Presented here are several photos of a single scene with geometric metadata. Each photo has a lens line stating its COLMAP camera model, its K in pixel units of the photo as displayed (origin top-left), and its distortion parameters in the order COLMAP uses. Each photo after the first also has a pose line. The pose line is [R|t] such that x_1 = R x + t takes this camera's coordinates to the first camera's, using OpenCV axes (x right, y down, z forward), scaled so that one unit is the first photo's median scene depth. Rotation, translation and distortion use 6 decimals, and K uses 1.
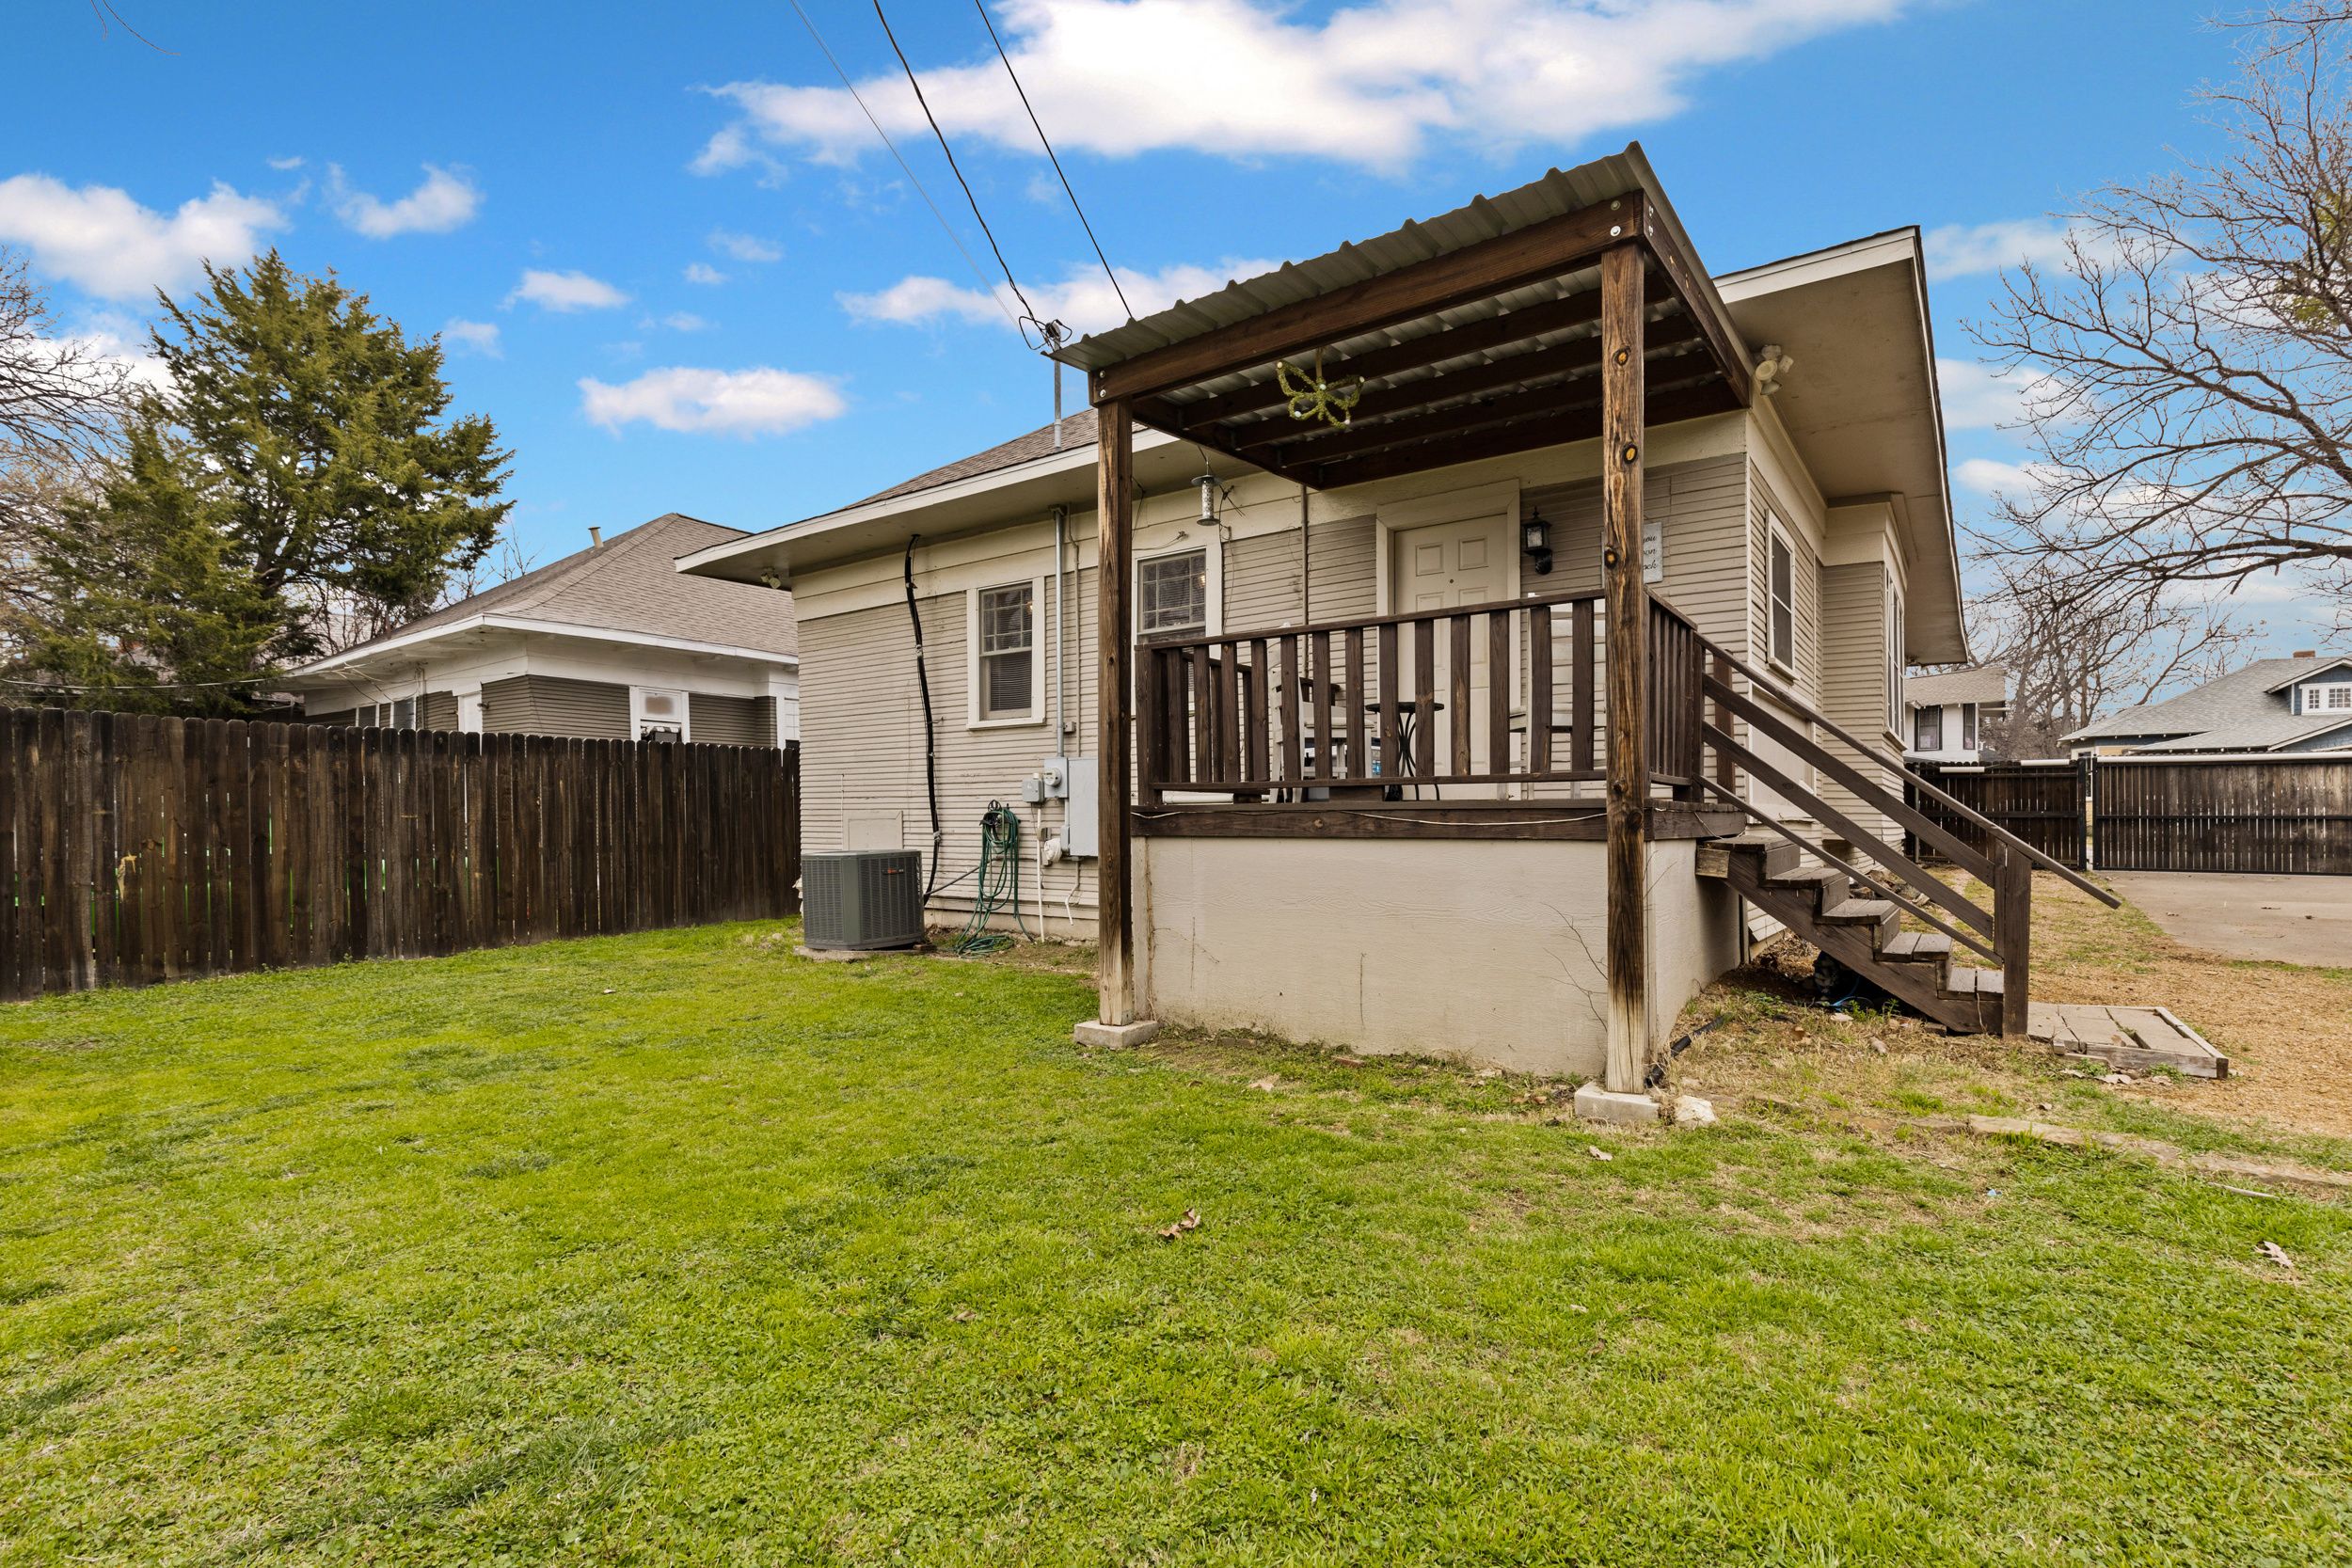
lens RADIAL K [[1058.8, 0, 1178.5], [0, 1058.8, 804.4], [0, 0, 1]] dist [0.008378, -0.003411]
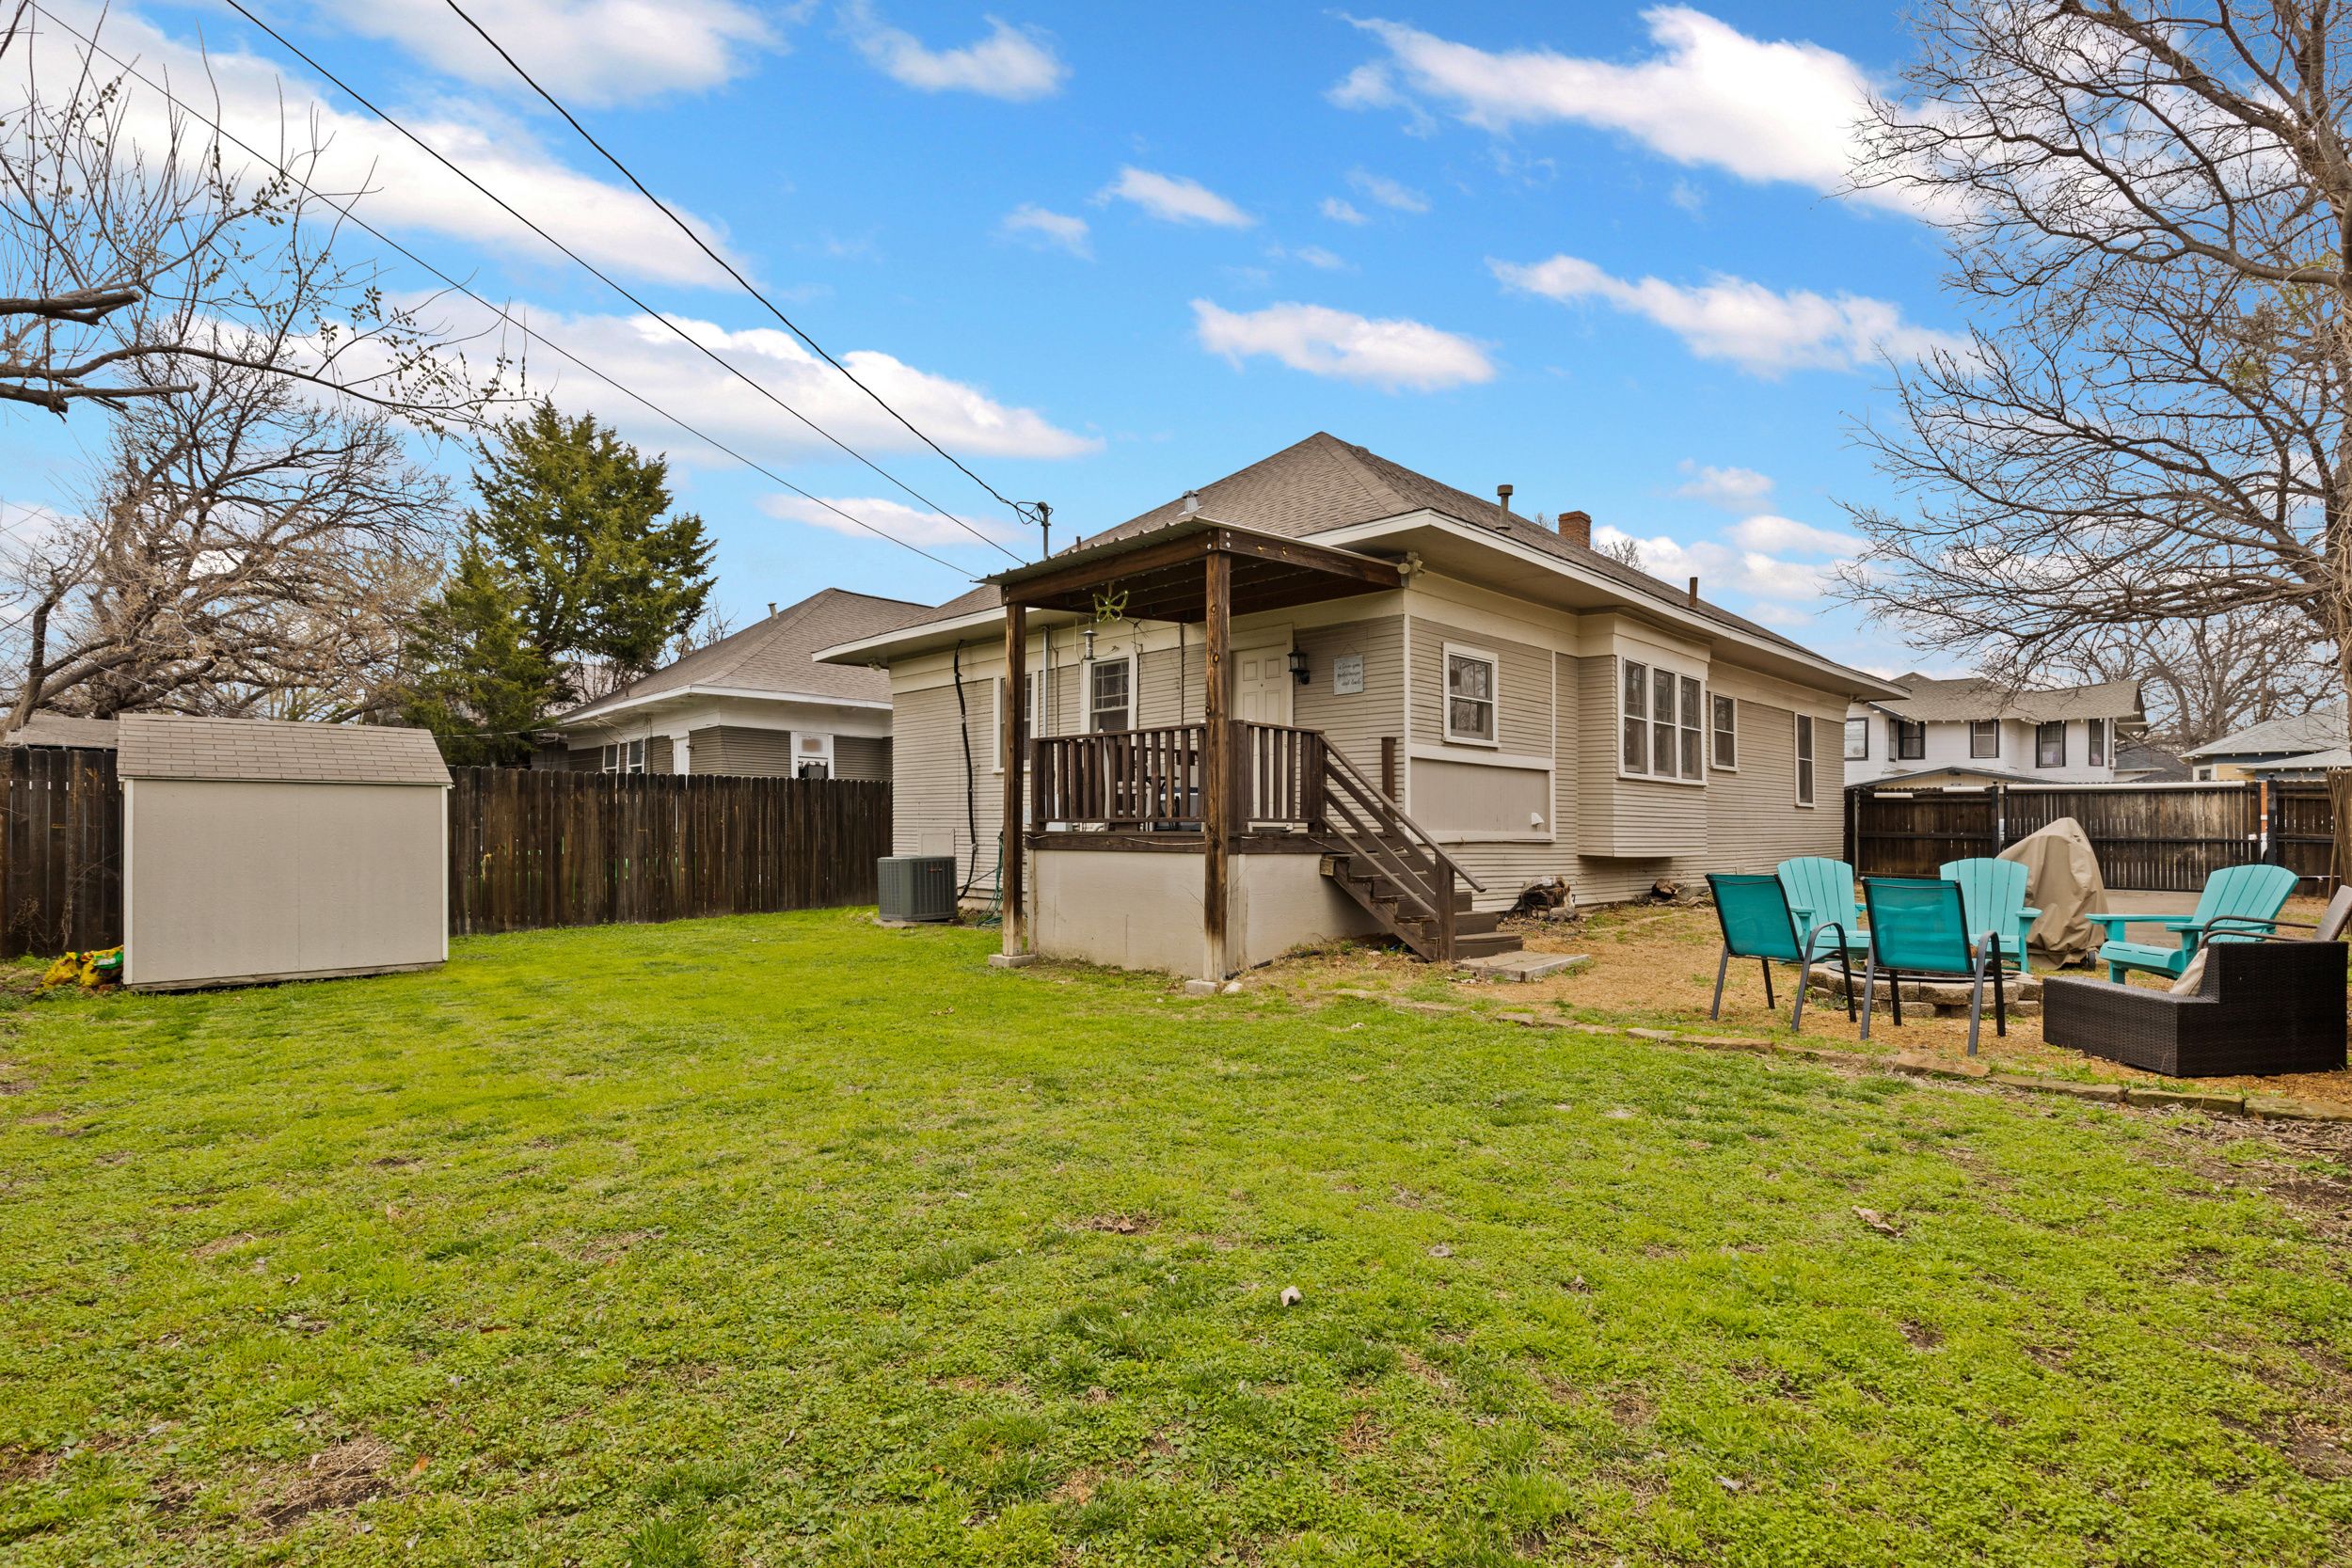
lens RADIAL K [[1058.8, 0, 1172.8], [0, 1058.8, 792.6], [0, 0, 1]] dist [0.008378, -0.003411]
pose [[0.987906, 0.001429, -0.155049, 0.177924], [-0.004580, 0.999790, -0.019966, -0.010884], [0.154988, 0.020435, 0.987705, -0.260996]]
